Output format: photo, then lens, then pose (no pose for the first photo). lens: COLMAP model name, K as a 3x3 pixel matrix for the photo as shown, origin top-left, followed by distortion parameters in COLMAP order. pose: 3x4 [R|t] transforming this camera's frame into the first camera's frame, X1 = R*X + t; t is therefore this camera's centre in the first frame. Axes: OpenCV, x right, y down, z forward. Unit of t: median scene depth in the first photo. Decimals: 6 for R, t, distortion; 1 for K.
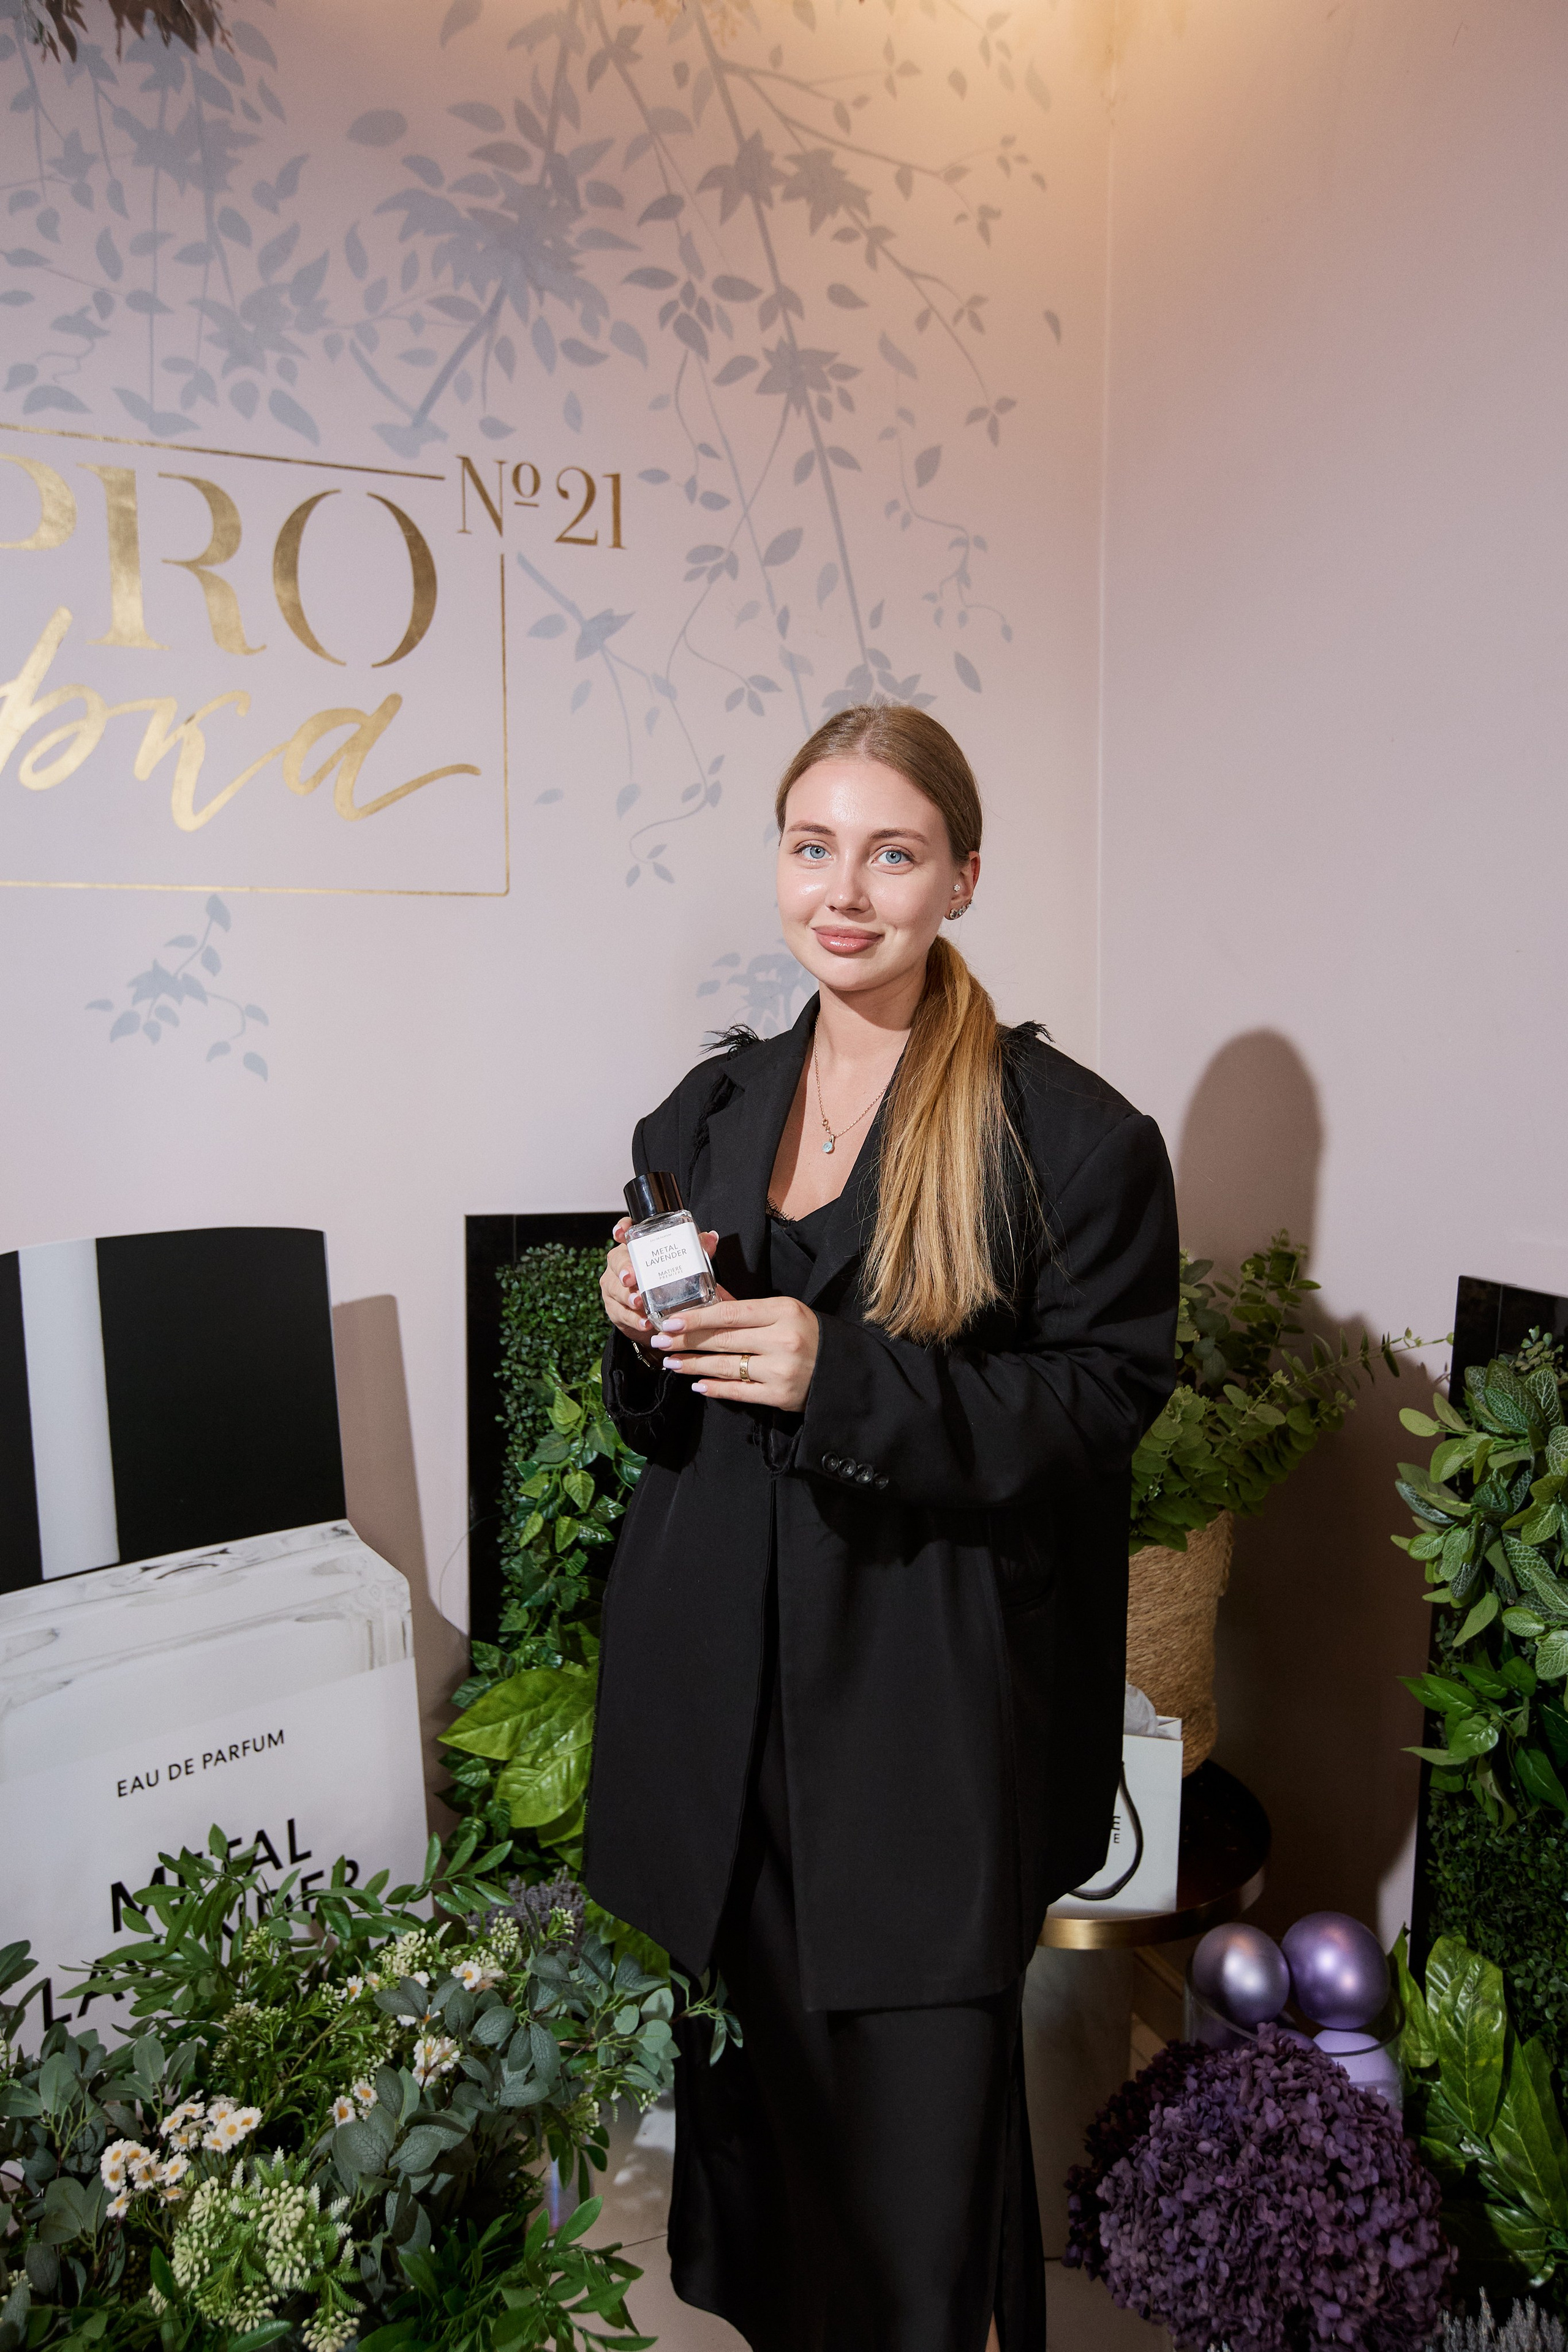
lens RADIAL K [[1670.0, 0, 776.4], [0, 1670.0, 1170.2], [0, 0, 1]] dist [-0.001628, 0.072372]
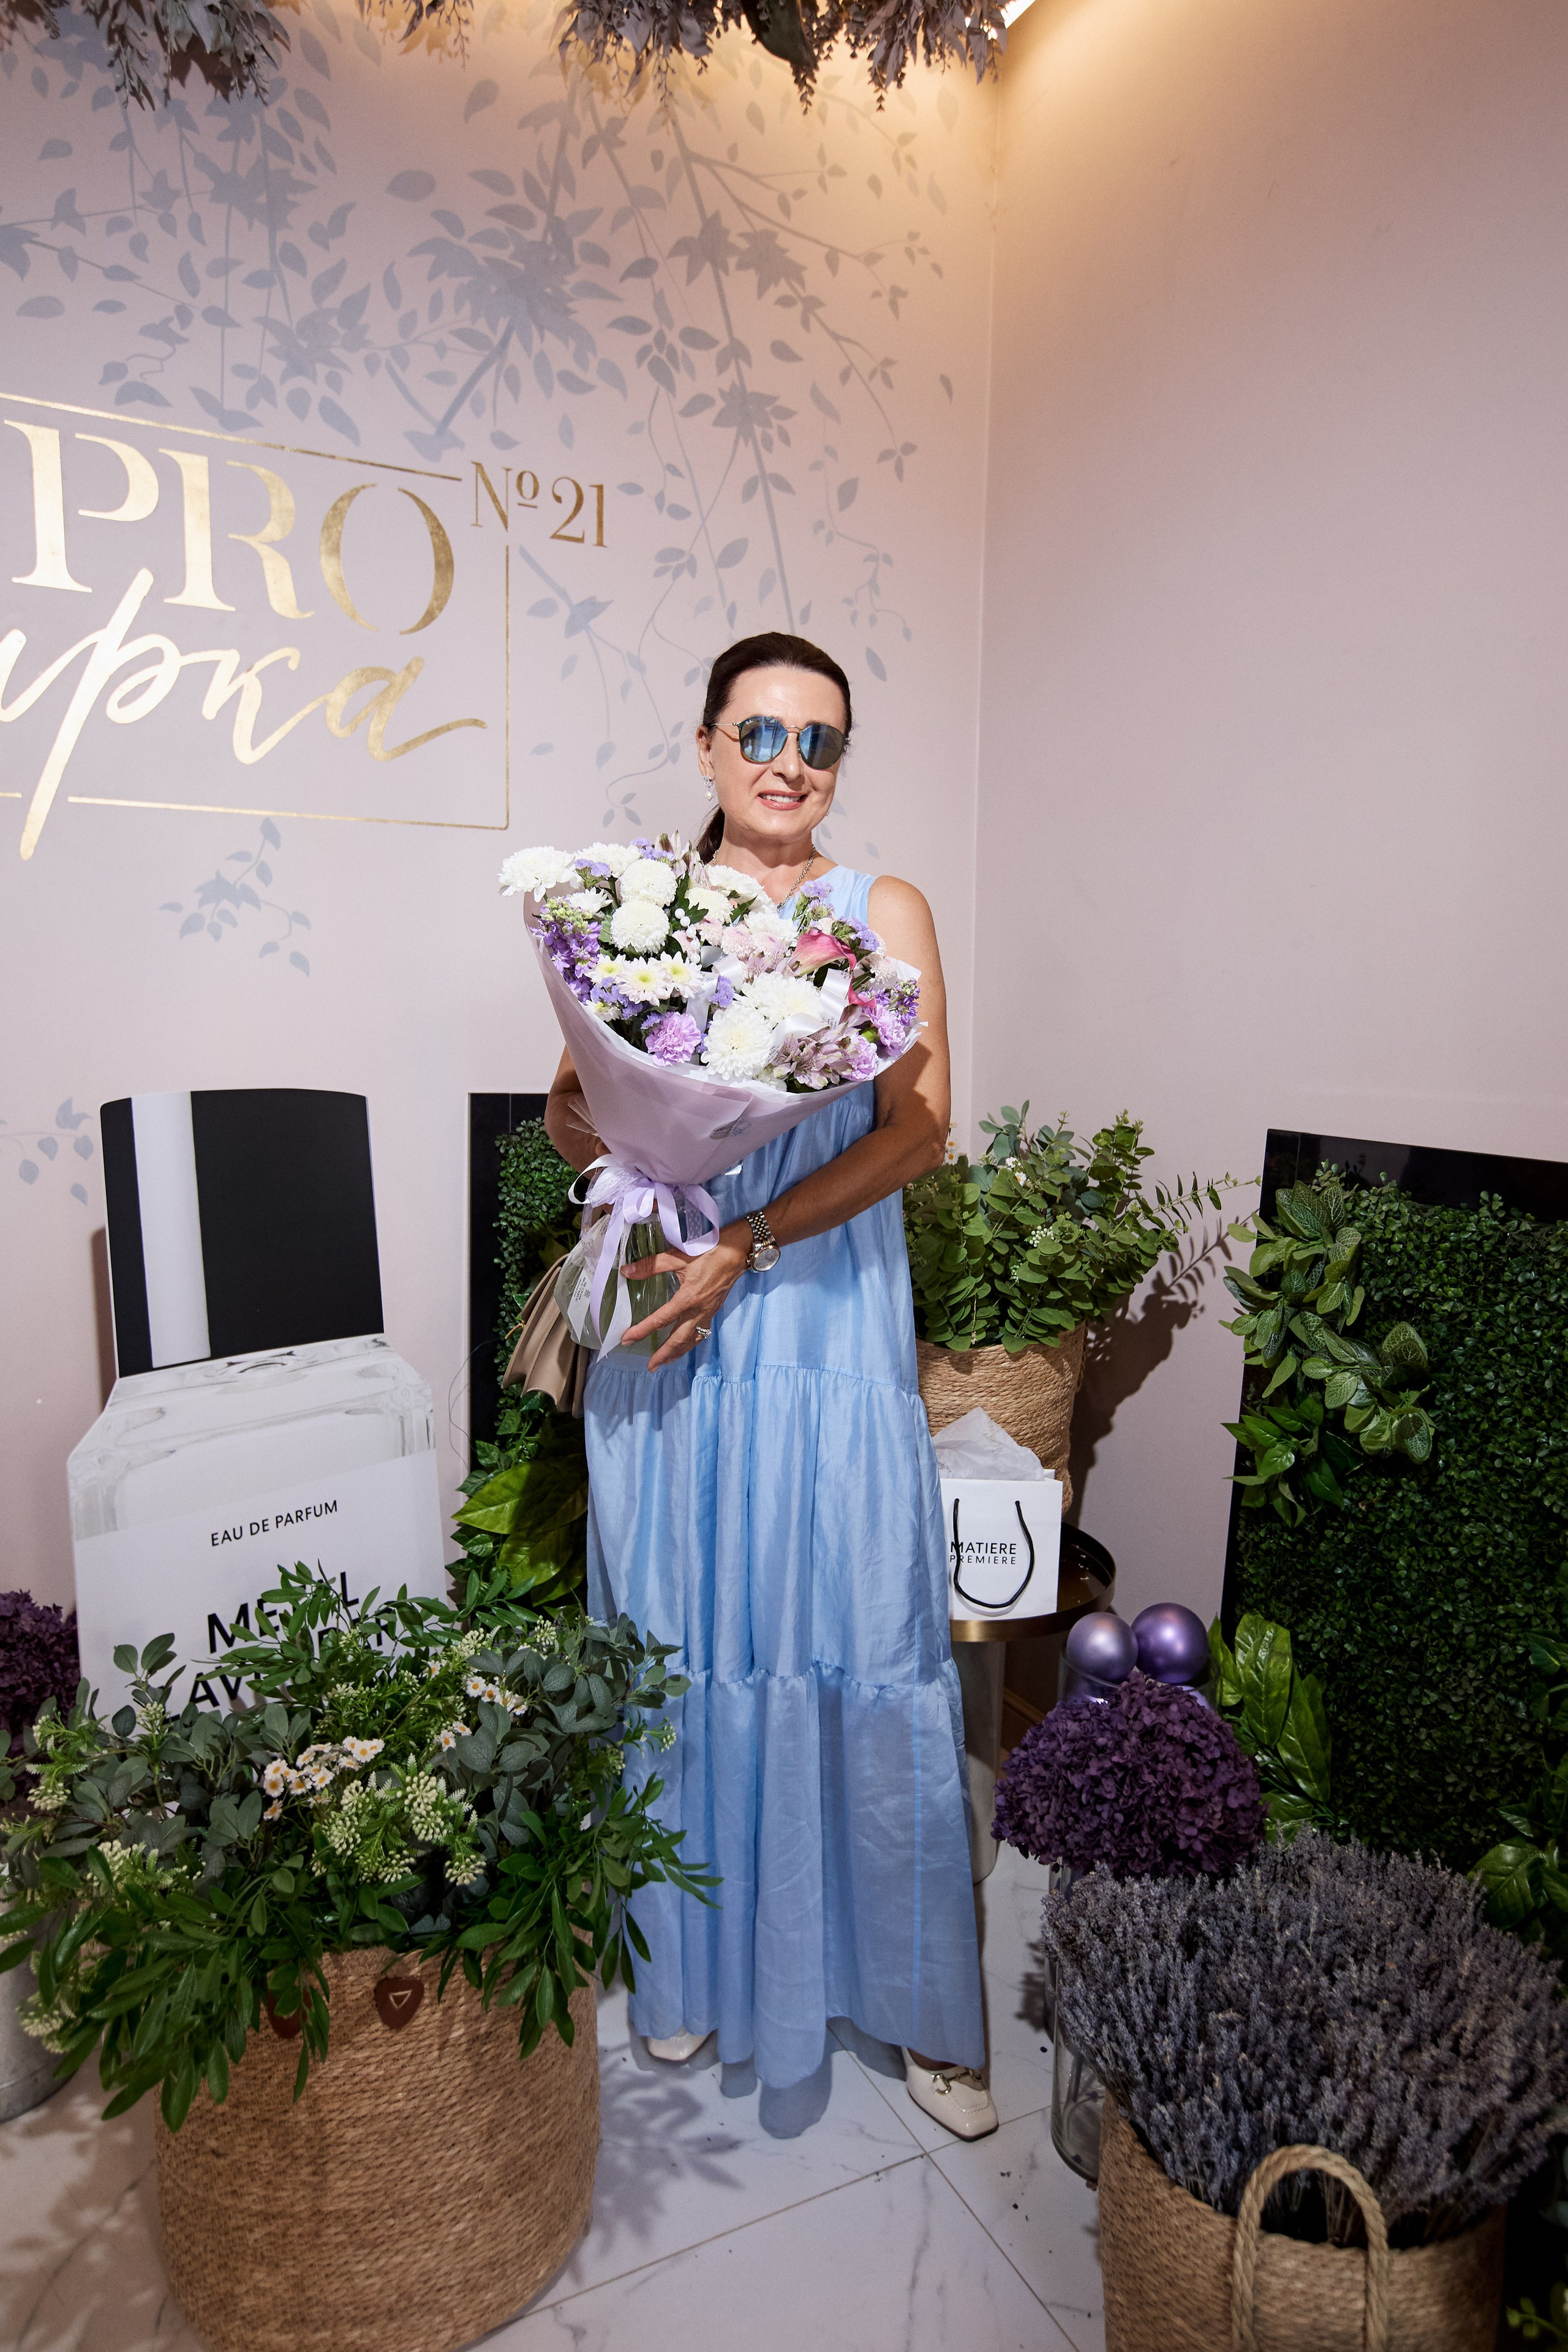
lens RADIAL K [[1492.5, 0, 777.2], [0, 1492.5, 1171.2], [0, 0, 1]] dist [-0.012315, 0.050319]
pose [[0.993598, 0.007288, 0.112740, -0.090426], [-0.009659, 0.999743, 0.020497, 0.061842], [-0.112561, -0.021455, 0.993413, -0.107030]]
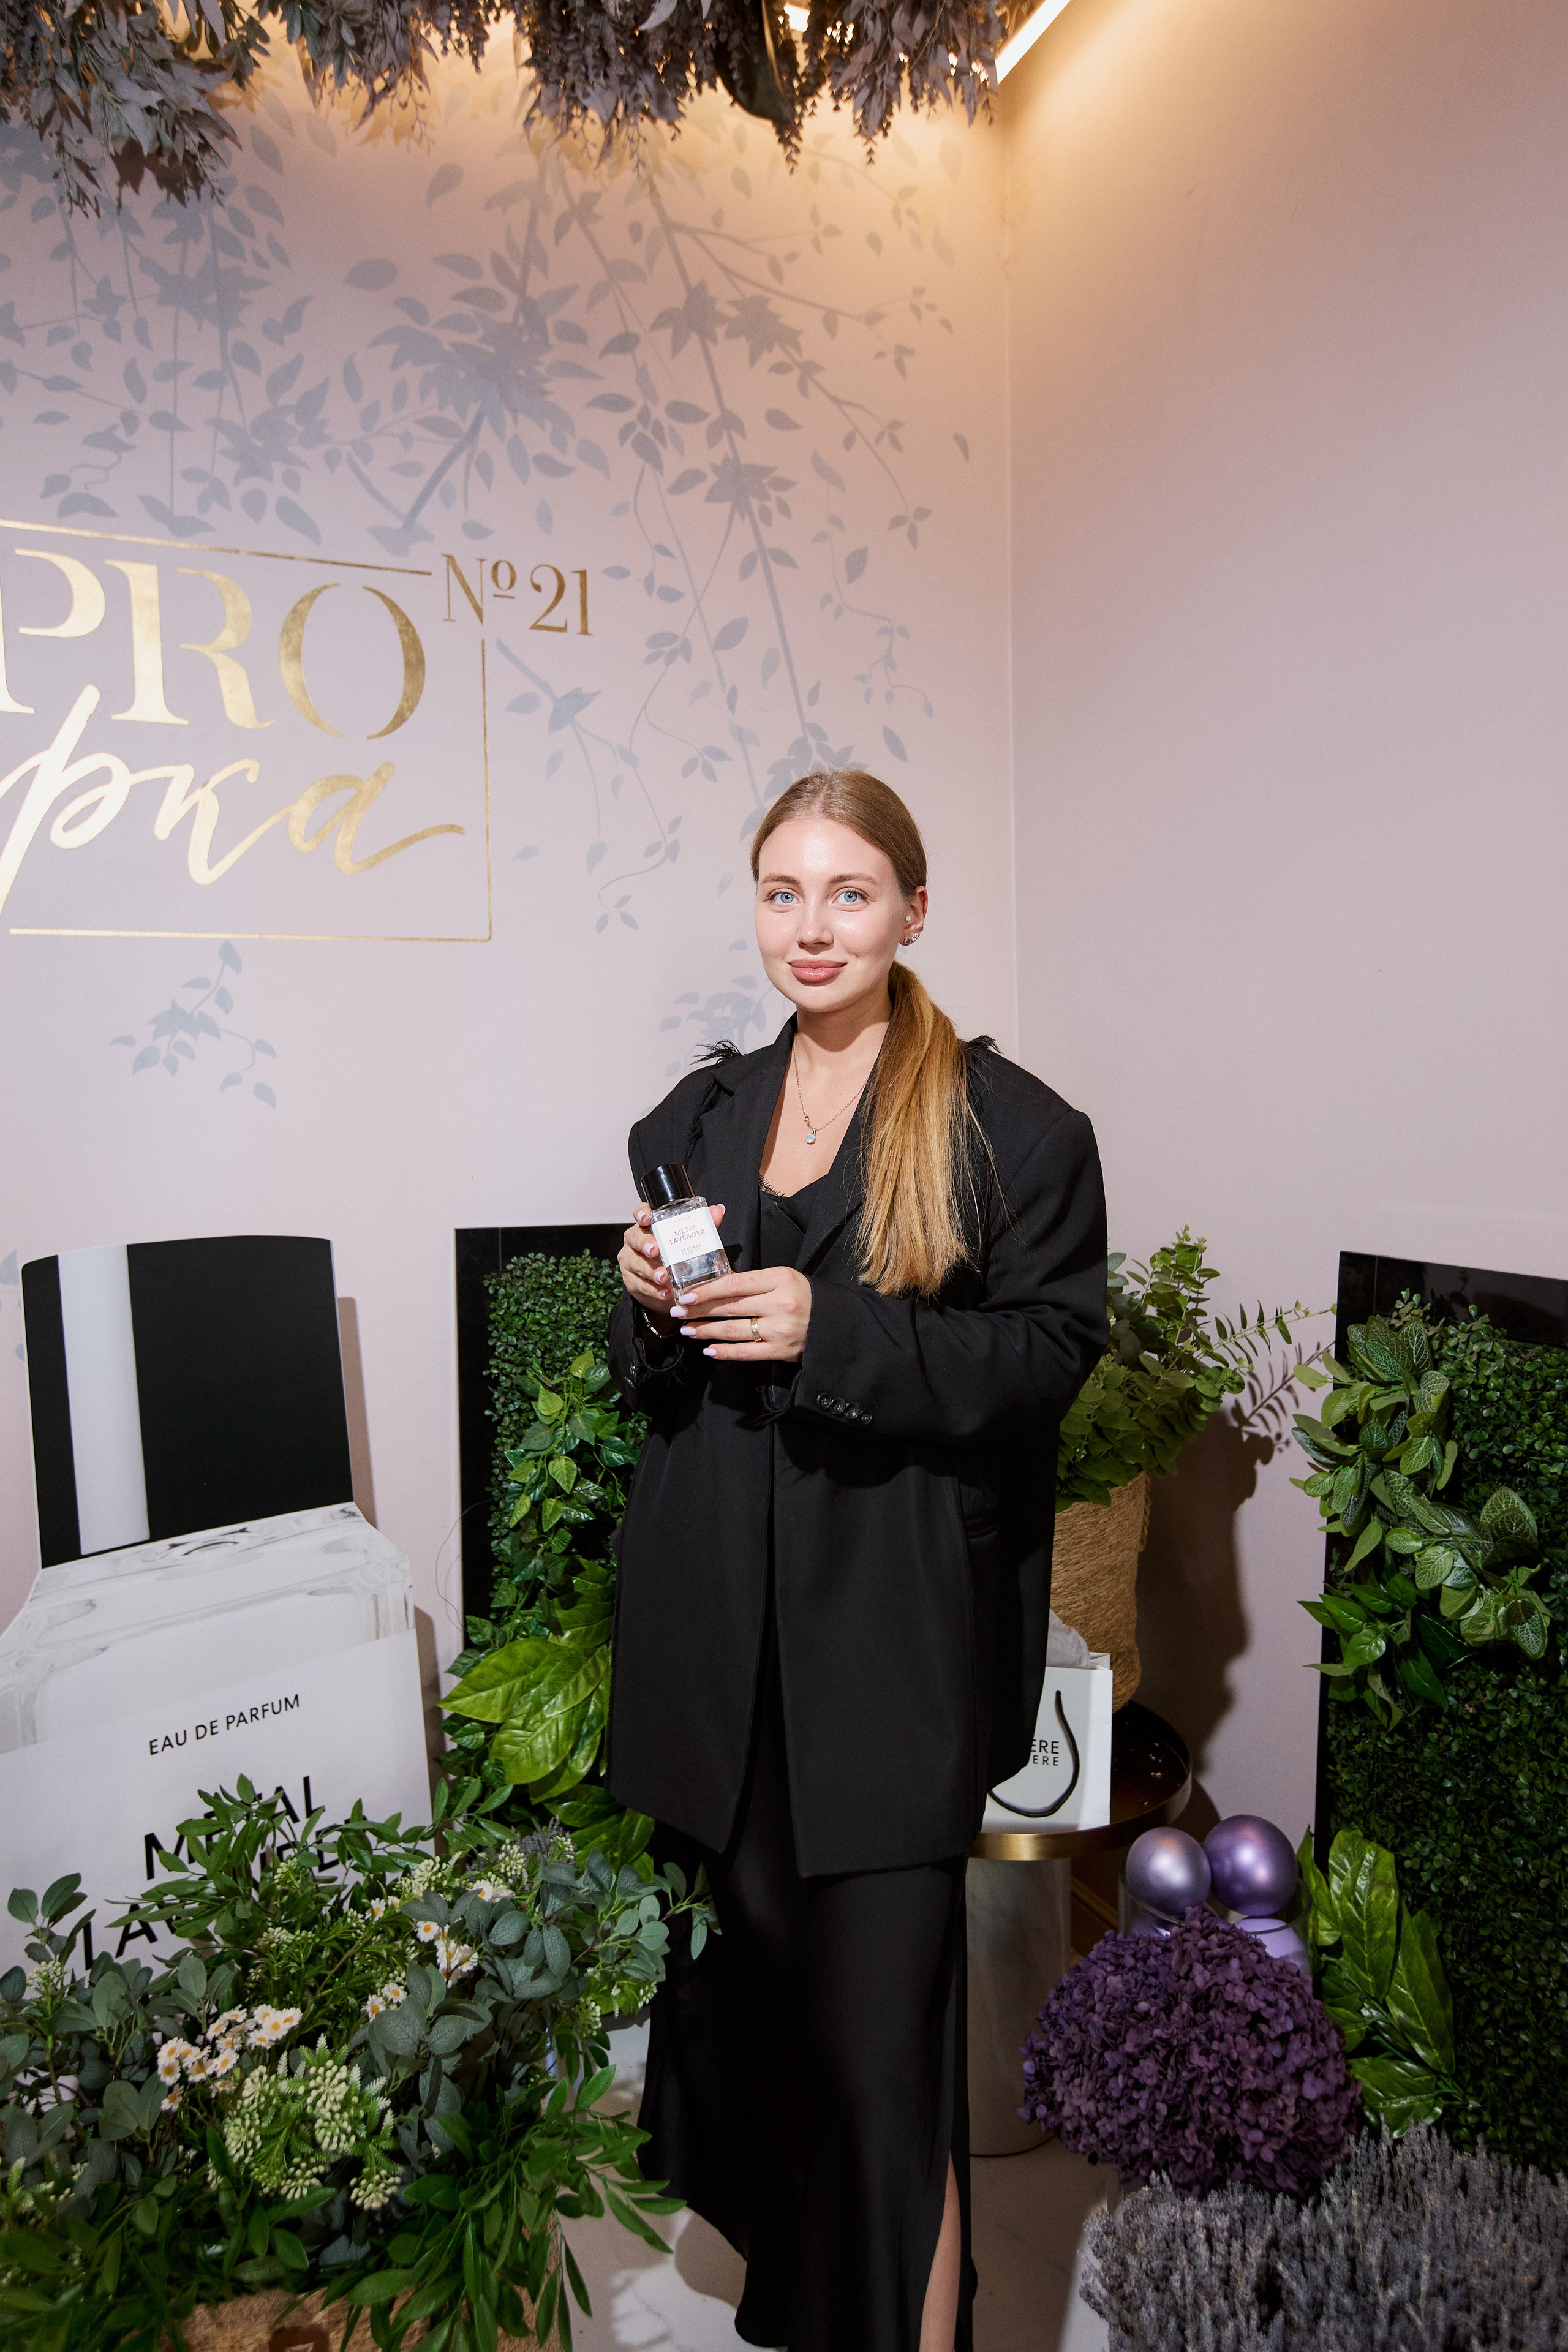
lens RADIAL K [[1552.1, 0, 777.5], [0, 1552.1, 1169.6], [0, 0, 1]] dist [-0.011757, 0.060061]
pose [[0.998869, -0.017293, 0.044295, -0.018756], [0.019065, 0.999022, -0.039903, 0.034460], [-0.043561, 0.040703, 0.998221, -0.038183]]
